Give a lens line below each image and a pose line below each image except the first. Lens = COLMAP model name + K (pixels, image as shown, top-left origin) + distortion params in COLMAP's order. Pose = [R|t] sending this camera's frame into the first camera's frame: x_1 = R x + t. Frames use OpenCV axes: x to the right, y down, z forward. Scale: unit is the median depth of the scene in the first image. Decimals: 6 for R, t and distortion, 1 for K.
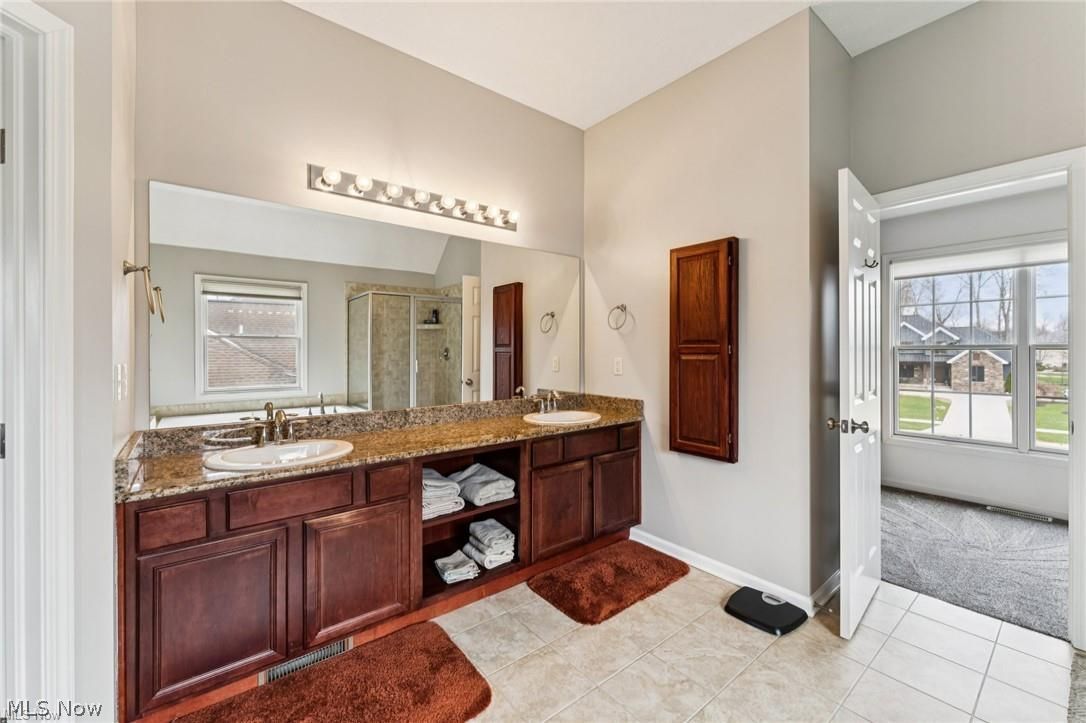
lens RADIAL K [[437.2, 0, 549.3], [0, 437.2, 348.4], [0, 0, 1]] dist [-0.004325, 0.000409]
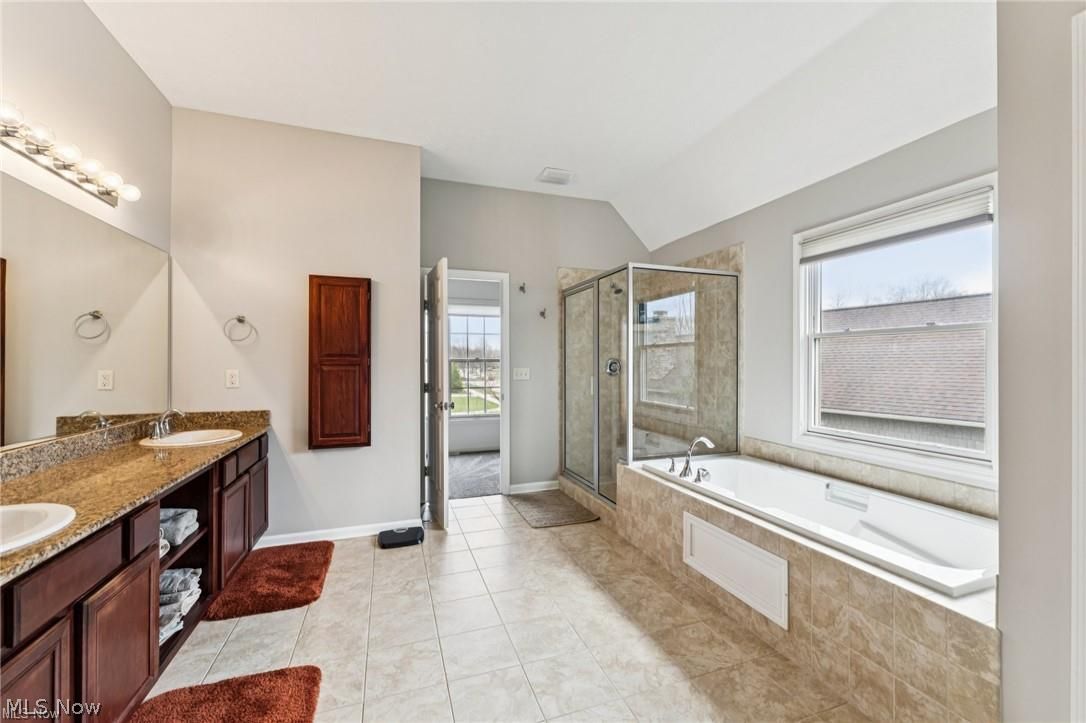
lens RADIAL K [[437.2, 0, 541.4], [0, 437.2, 361.5], [0, 0, 1]] dist [-0.004325, 0.000409]
pose [[0.341297, 0.002118, 0.939953, -0.651731], [-0.002022, 0.999997, -0.001519, 0.002186], [-0.939953, -0.001382, 0.341300, 0.039131]]
